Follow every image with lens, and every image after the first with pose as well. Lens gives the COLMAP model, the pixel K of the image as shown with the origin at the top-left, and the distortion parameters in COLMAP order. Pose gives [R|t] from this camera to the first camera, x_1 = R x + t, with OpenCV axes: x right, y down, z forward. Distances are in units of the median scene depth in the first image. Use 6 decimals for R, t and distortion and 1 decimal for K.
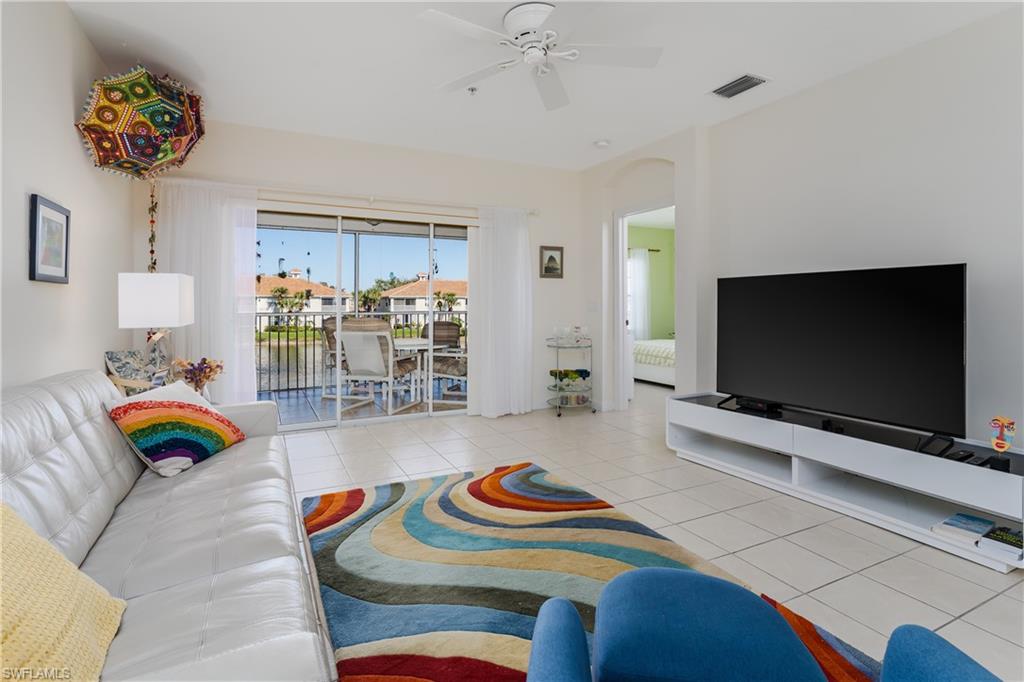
lens RADIAL K [[507.0, 0, 507.8], [0, 507.0, 301.8], [0, 0, 1]] dist [-0.000397, -0.000249]
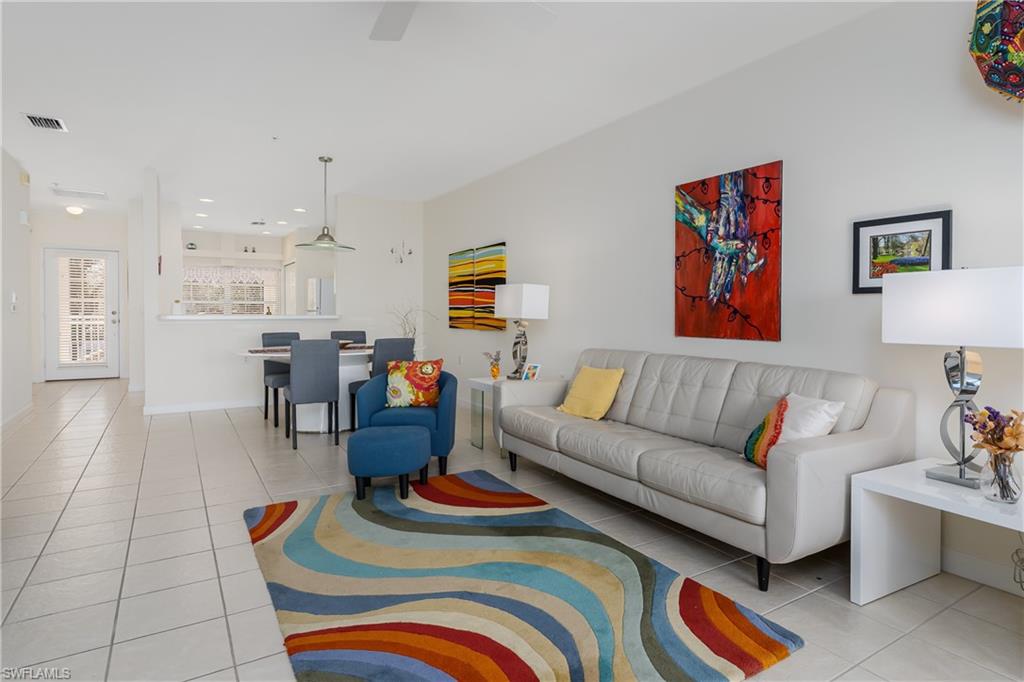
lens RADIAL K [[553.2, 0, 512.8], [0, 553.2, 325.0], [0, 0, 1]] dist [-0.003155, -0.000409]
pose [[-0.995297, -0.002571, -0.096839, 0.000759], [-0.004294, 0.999836, 0.017585, 0.005280], [0.096778, 0.017918, -0.995145, 1.042183]]
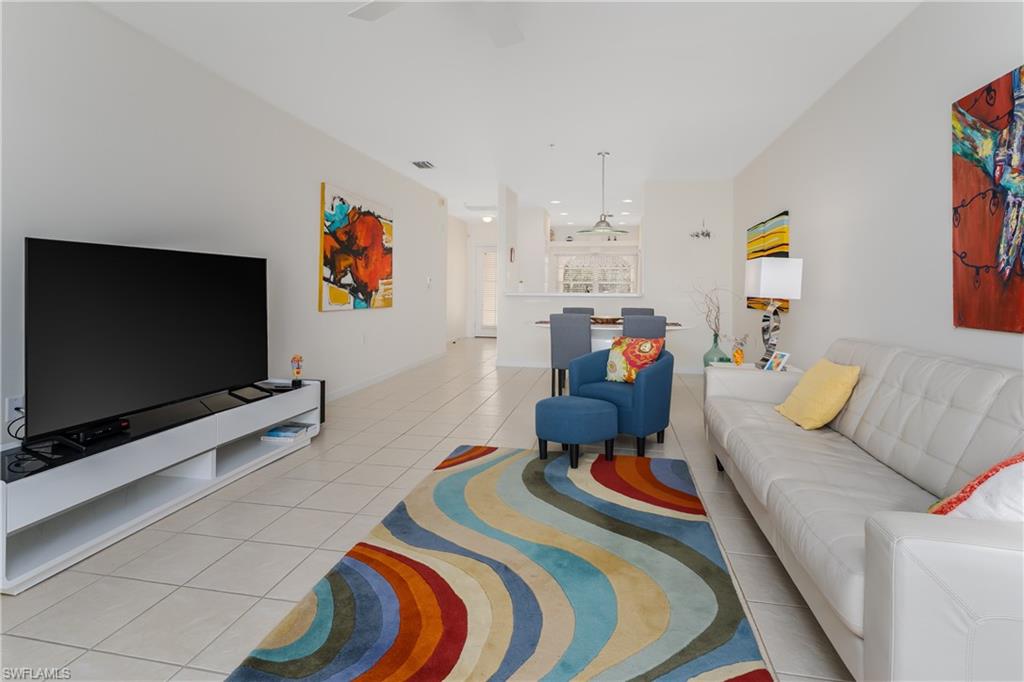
lens RADIAL K [[503.2, 0, 510.2], [0, 503.2, 288.2], [0, 0, 1]] dist [0.001662, 0.000121]
pose [[-0.790556, -0.004952, 0.612370, -0.281449], [-0.011047, 0.999920, -0.006174, 0.005264], [-0.612291, -0.011646, -0.790547, 0.911968]]
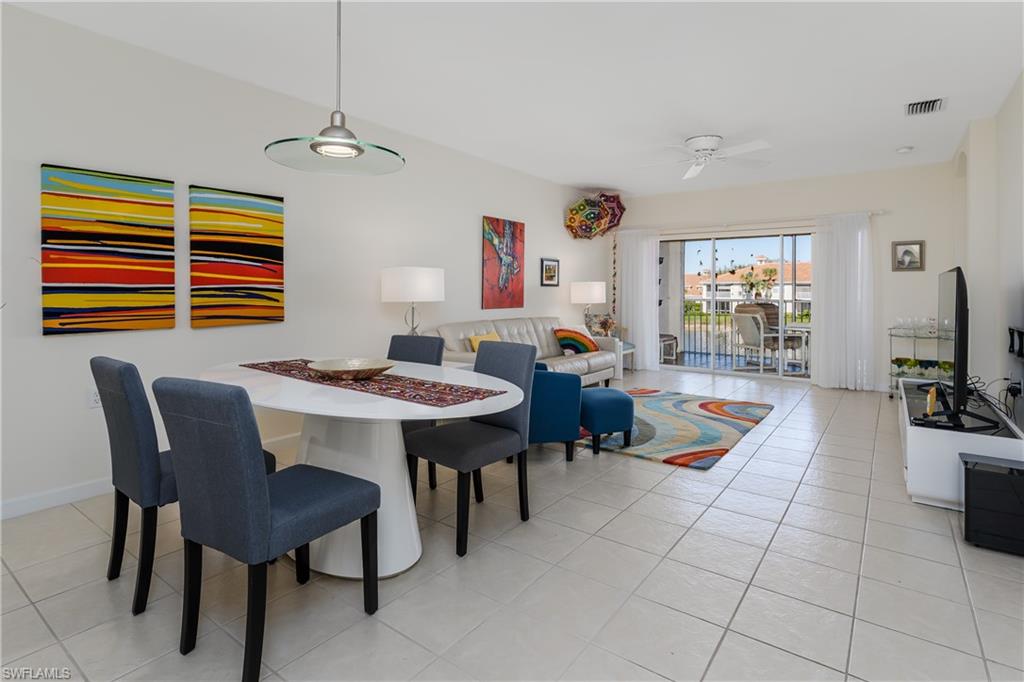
lens RADIAL K [[507.0, 0, 507.8], [0, 507.0, 301.8], [0, 0, 1]] dist [-0.000397, -0.000249]
pose [[0.449063, 0.022456, -0.893218, 0.797948], [0.000855, 0.999673, 0.025562, -0.013079], [0.893499, -0.012242, 0.448897, -0.261850]]
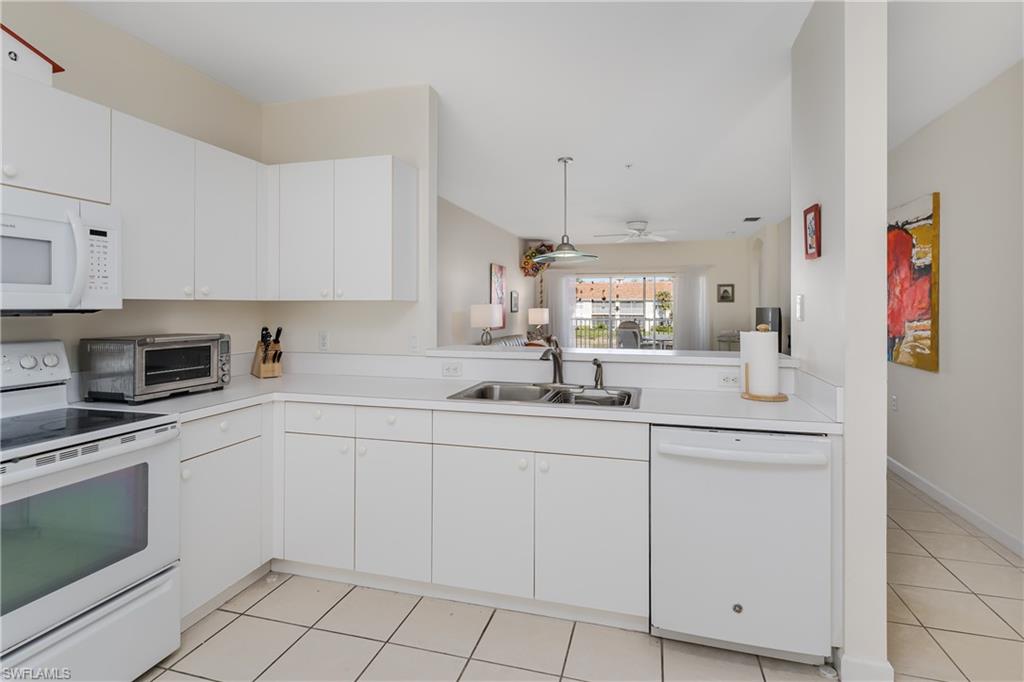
lens RADIAL K [[507.0, 0, 507.8], [0, 507.0, 301.8], [0, 0, 1]] dist [-0.000397, -0.000249]
pose [[0.739715, -0.004125, -0.672908, 0.864358], [0.001808, 0.999990, -0.004143, -0.051484], [0.672918, 0.001848, 0.739715, -0.985455]]
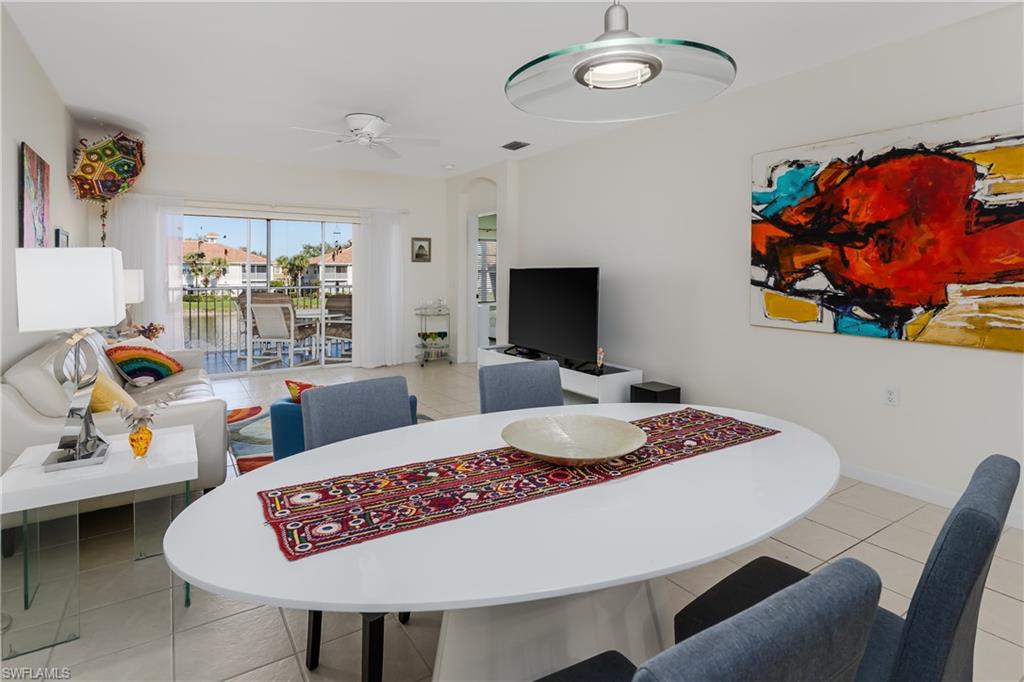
lens RADIAL K [[536.4, 0, 514.4], [0, 536.4, 281.6], [0, 0, 1]] dist [-0.007290, 0.000004]
pose [[0.993071, 0.000931, 0.117516, 0.197045], [-0.003669, 0.999727, 0.023087, -0.036200], [-0.117463, -0.023358, 0.992803, -0.480764]]
